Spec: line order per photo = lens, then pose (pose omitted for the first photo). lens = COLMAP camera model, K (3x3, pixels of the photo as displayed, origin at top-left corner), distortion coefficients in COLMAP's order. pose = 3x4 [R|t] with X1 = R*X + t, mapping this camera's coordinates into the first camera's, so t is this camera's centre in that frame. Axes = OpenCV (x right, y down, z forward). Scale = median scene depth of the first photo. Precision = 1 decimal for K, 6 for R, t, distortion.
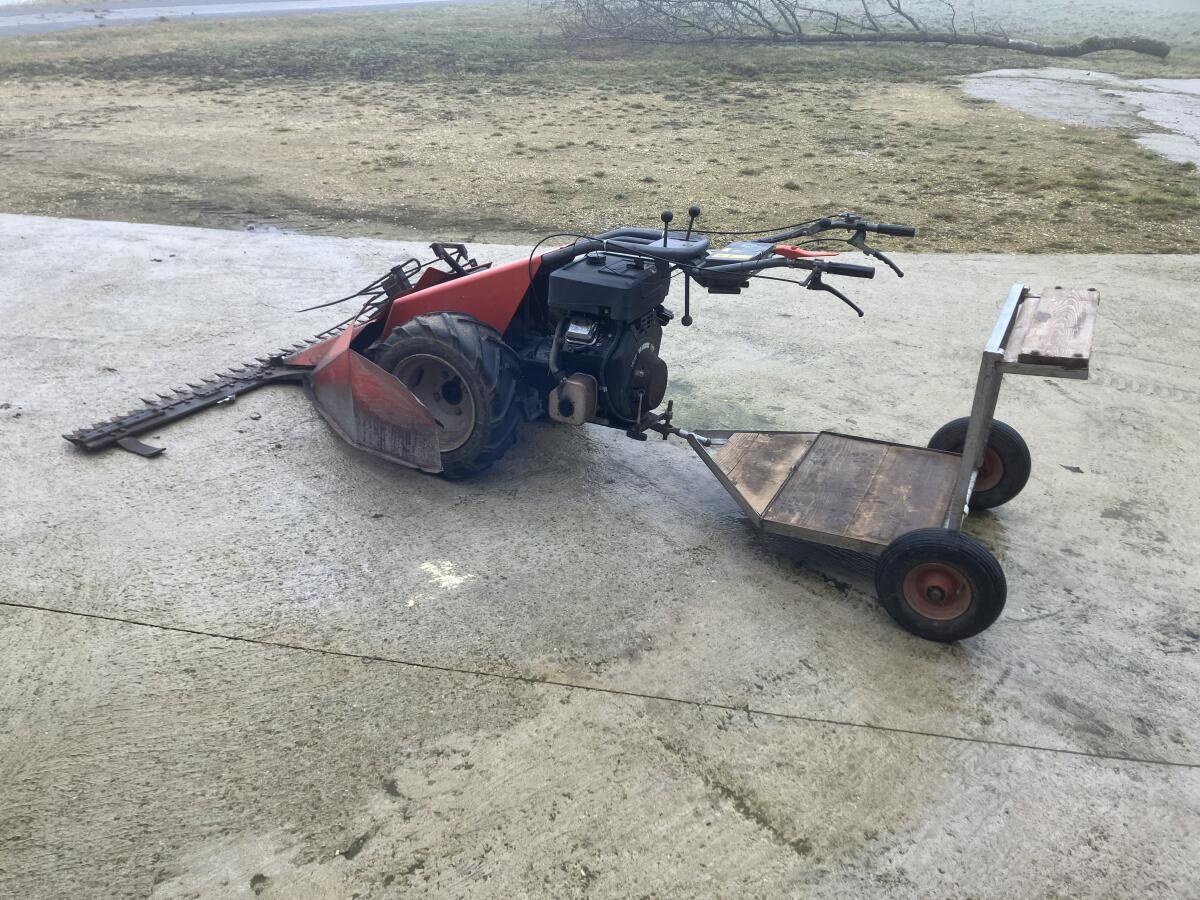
lens RADIAL K [[980.0, 0, 596.6], [0, 980.0, 446.8], [0, 0, 1]] dist [0.026018, -0.017816]
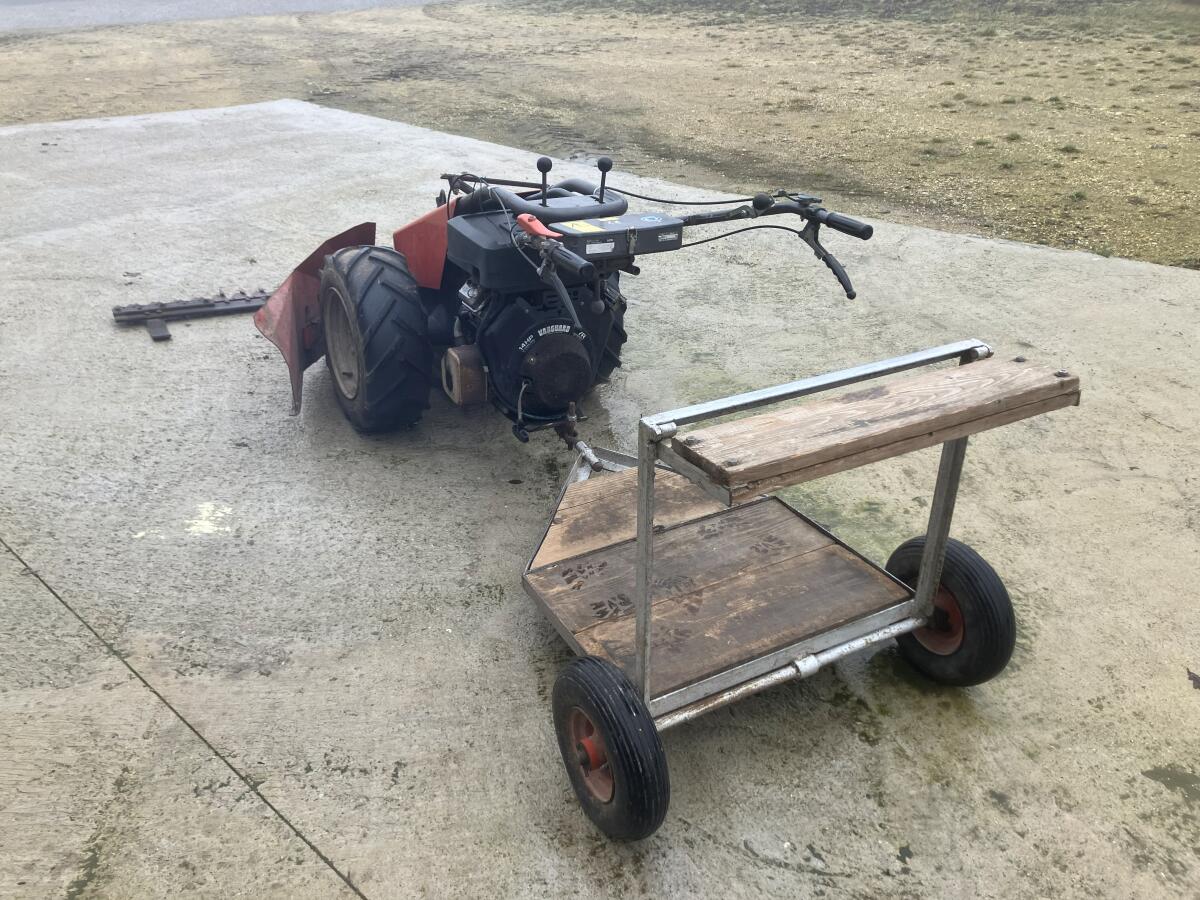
lens RADIAL K [[980.0, 0, 599.1], [0, 980.0, 454.3], [0, 0, 1]] dist [0.026018, -0.017816]
pose [[0.809382, 0.260301, -0.526445, 0.537086], [-0.232331, 0.965200, 0.120047, -0.110536], [0.539373, 0.025145, 0.841691, 0.353200]]
